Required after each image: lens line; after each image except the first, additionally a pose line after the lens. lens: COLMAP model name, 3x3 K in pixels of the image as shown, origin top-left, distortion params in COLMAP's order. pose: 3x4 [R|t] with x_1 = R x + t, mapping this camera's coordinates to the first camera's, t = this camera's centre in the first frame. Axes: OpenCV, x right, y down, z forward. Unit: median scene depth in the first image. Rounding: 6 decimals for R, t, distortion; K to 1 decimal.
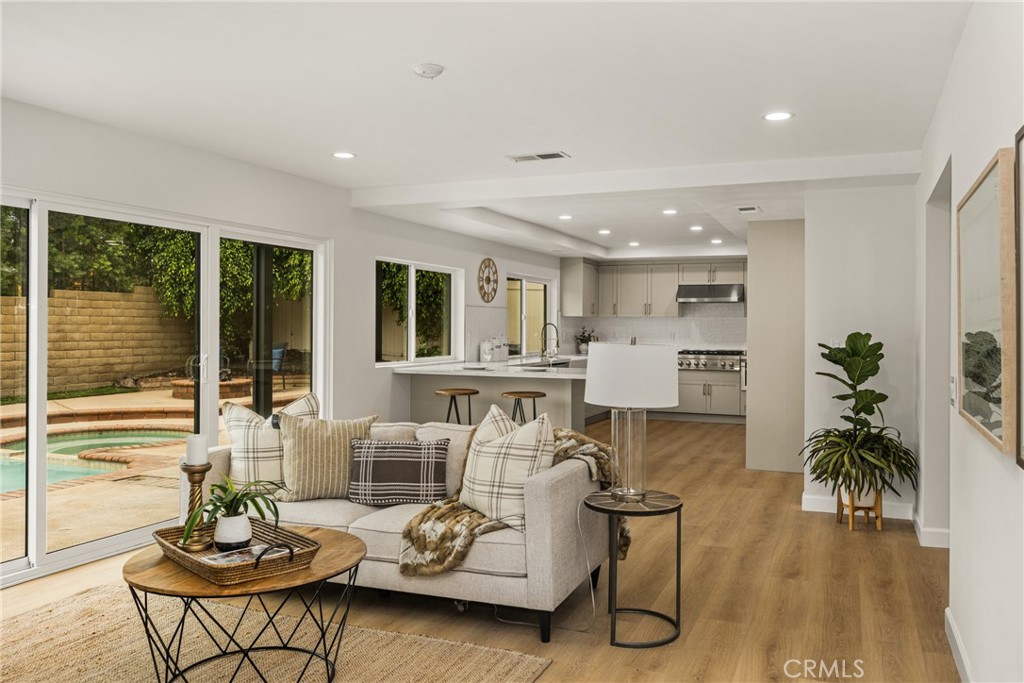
lens RADIAL K [[783.2, 0, 512.0], [0, 783.2, 341.5], [0, 0, 1]] dist [0.002653, 0.000239]
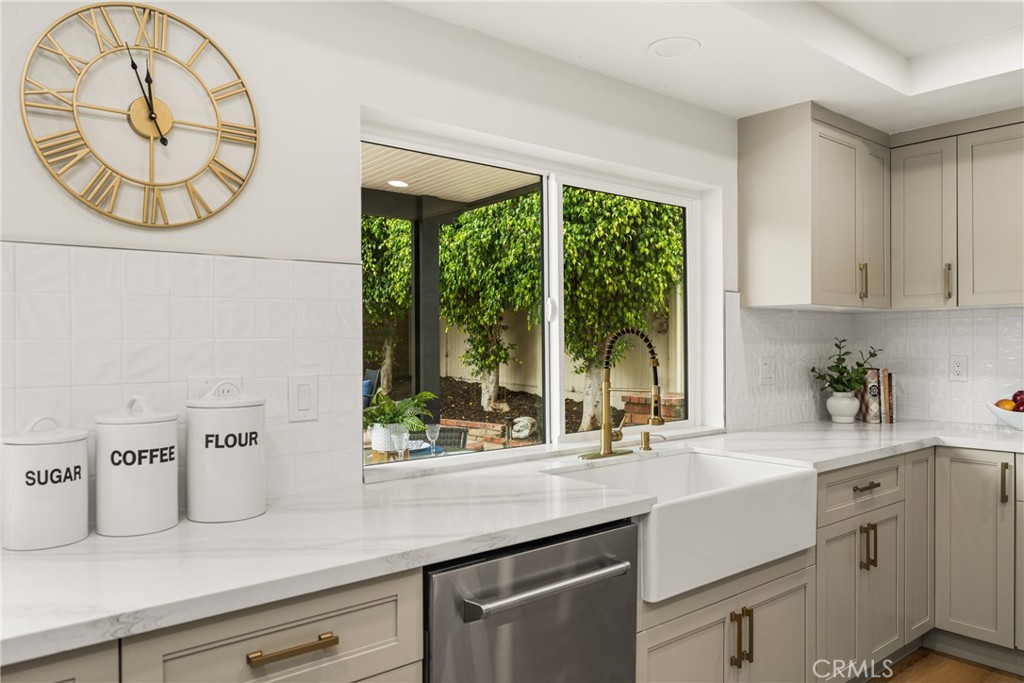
lens RADIAL K [[734.5, 0, 512.0], [0, 734.5, 341.5], [0, 0, 1]] dist [0.002184, 0.001332]
pose [[0.895696, -0.013856, -0.444450, 0.095824], [0.005235, 0.999774, -0.020618, -0.011786], [0.444635, 0.016141, 0.895566, 0.610012]]
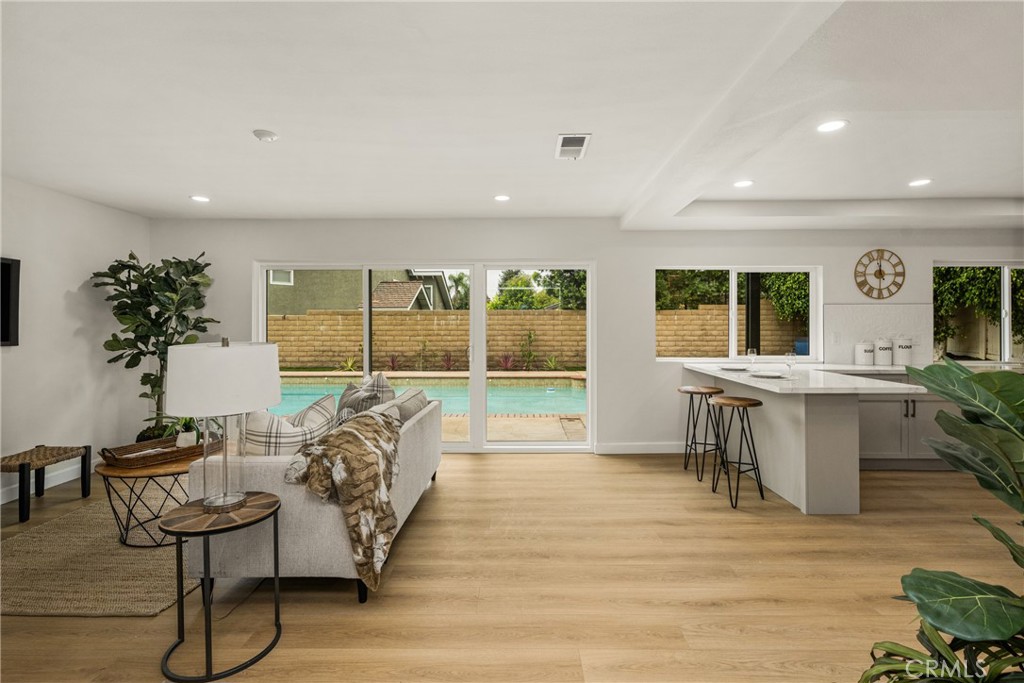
lens RADIAL K [[470.3, 0, 528.0], [0, 470.3, 325.3], [0, 0, 1]] dist [0.000237, 0.000811]
pose [[0.388010, -0.005688, -0.921638, 0.215000], [-0.014906, 0.999811, -0.012446, -0.005307], [0.921535, 0.018567, 0.387852, 0.296966]]
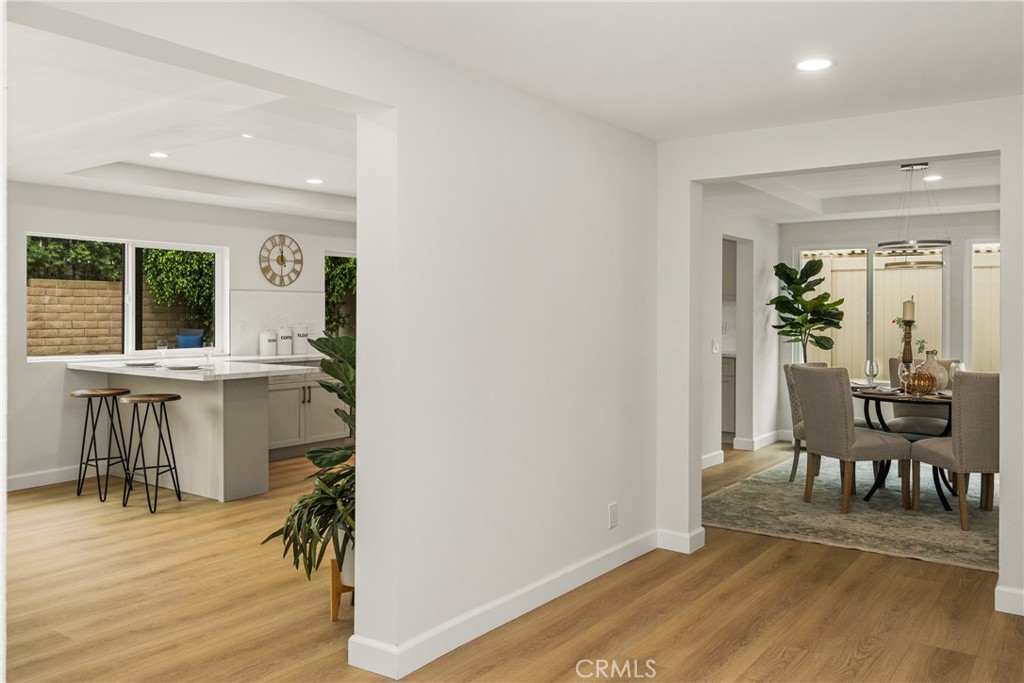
lens RADIAL K [[780.1, 0, 517.3], [0, 780.1, 321.3], [0, 0, 1]] dist [-0.003981, 0.000608]
pose [[0.975074, 0.001488, -0.221874, 0.287795], [-0.003732, 0.999946, -0.009695, -0.002989], [0.221848, 0.010281, 0.975027, 0.157044]]
